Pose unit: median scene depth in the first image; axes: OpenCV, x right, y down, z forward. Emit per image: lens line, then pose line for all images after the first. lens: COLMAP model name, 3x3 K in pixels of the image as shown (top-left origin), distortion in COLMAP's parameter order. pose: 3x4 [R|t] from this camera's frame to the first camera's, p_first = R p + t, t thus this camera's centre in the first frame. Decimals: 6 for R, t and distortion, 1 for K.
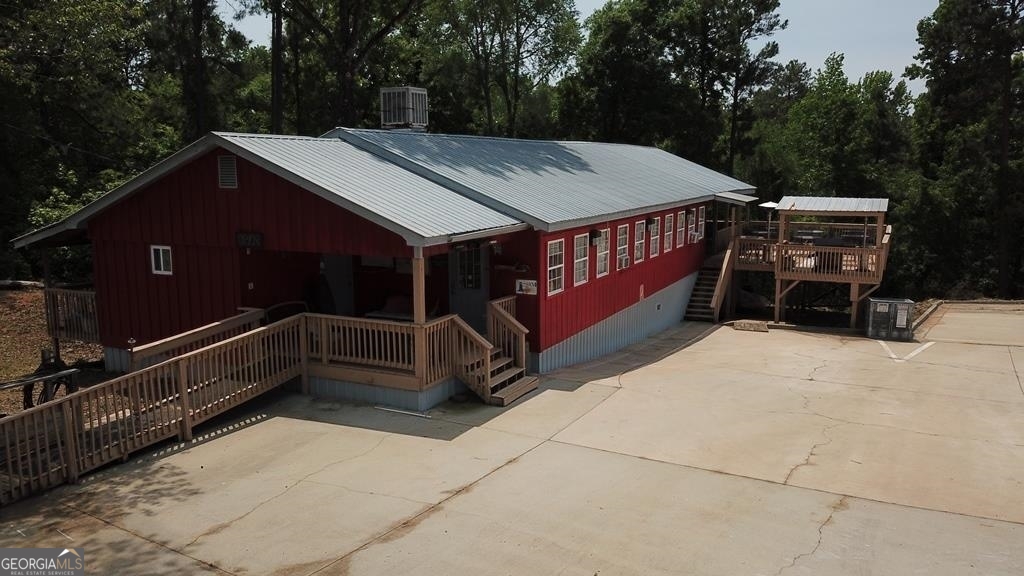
lens RADIAL K [[798.7, 0, 512.0], [0, 798.7, 288.0], [0, 0, 1]] dist [-0.008328, -0.004934]
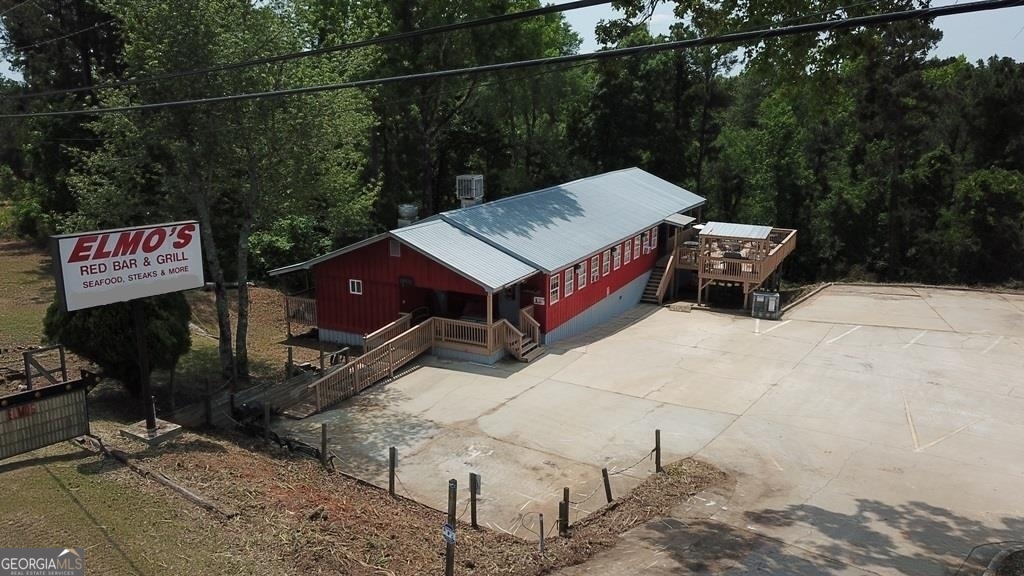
lens RADIAL K [[791.6, 0, 506.8], [0, 791.6, 282.9], [0, 0, 1]] dist [0.000176, -0.009301]
pose [[0.999664, 0.008249, -0.024584, -0.013901], [-0.006400, 0.997212, 0.074352, -0.181516], [0.025129, -0.074169, 0.996929, -0.896358]]
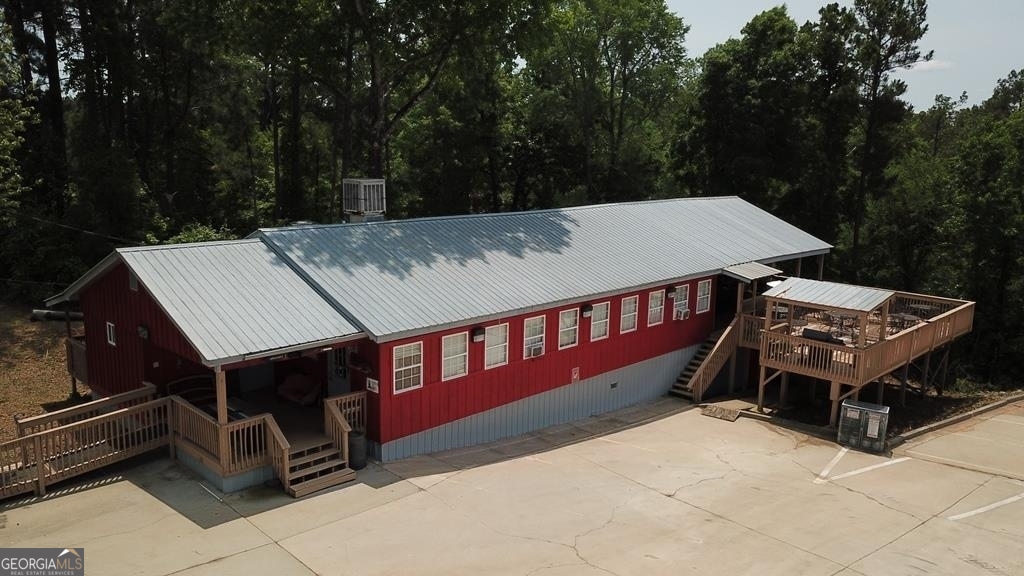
lens RADIAL K [[791.6, 0, 506.8], [0, 791.6, 282.9], [0, 0, 1]] dist [0.000176, -0.009301]
pose [[0.949100, 0.076489, -0.305546, 0.515017], [-0.070653, 0.997046, 0.030132, -0.187702], [0.306949, -0.007010, 0.951700, -0.014656]]
